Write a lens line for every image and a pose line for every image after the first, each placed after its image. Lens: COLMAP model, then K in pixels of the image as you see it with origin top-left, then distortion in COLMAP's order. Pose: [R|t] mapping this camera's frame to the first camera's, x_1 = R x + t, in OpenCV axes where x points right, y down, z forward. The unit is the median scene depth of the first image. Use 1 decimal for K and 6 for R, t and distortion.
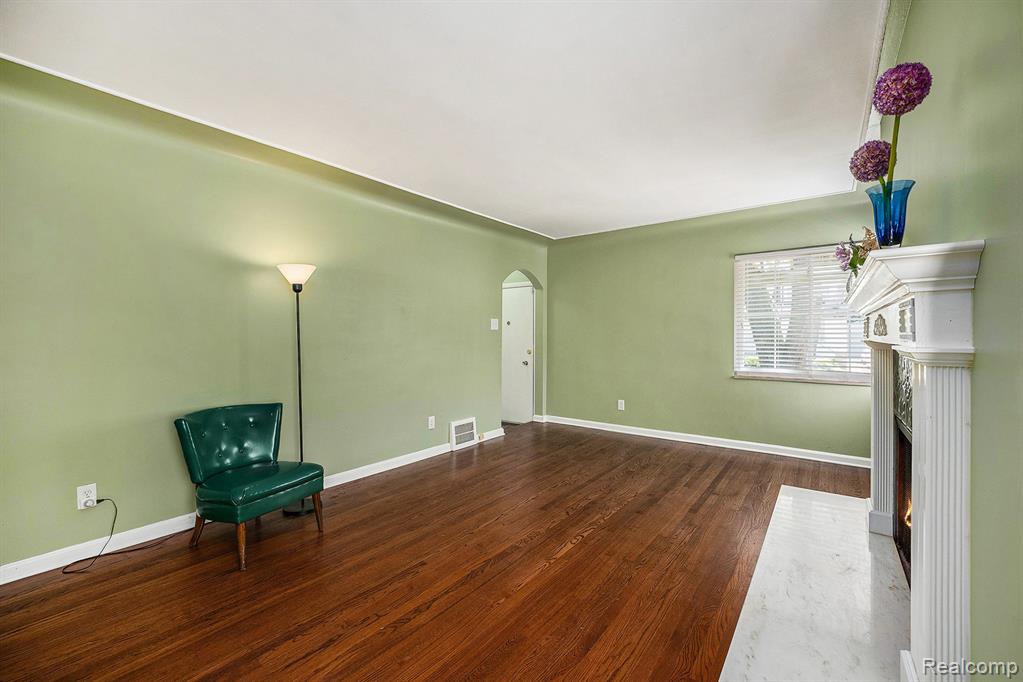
lens RADIAL K [[412.2, 0, 510.5], [0, 412.2, 338.3], [0, 0, 1]] dist [-0.012957, 0.000225]
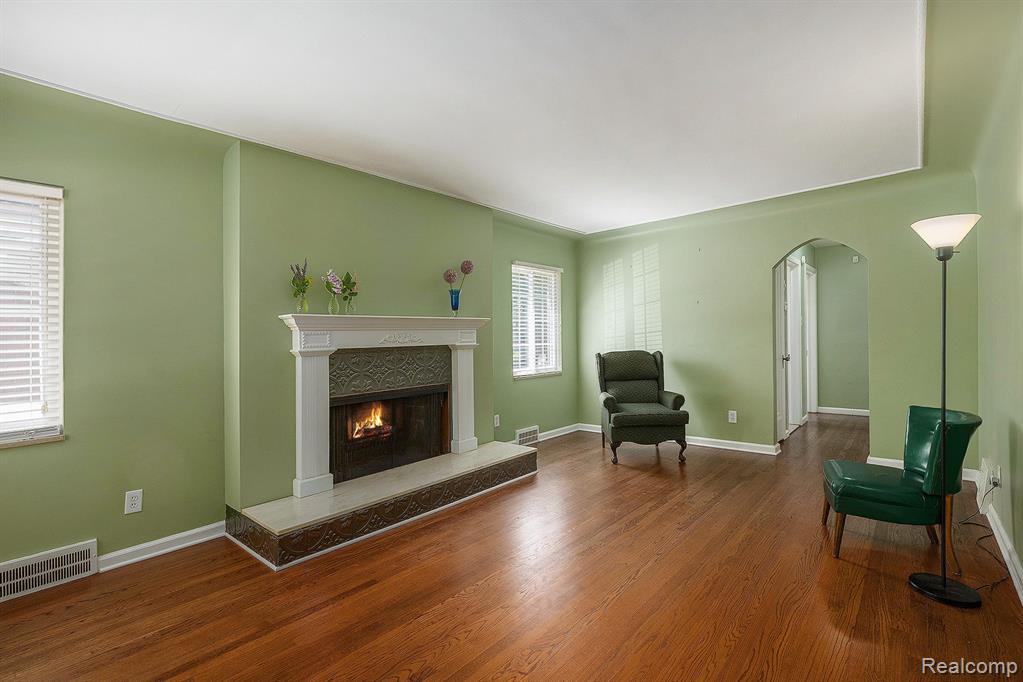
lens RADIAL K [[470.4, 0, 512.9], [0, 470.4, 339.1], [0, 0, 1]] dist [-0.000565, -0.000024]
pose [[-0.998538, 0.022084, 0.049346, 0.156209], [0.022424, 0.999728, 0.006347, -0.009876], [-0.049192, 0.007444, -0.998762, 1.975029]]
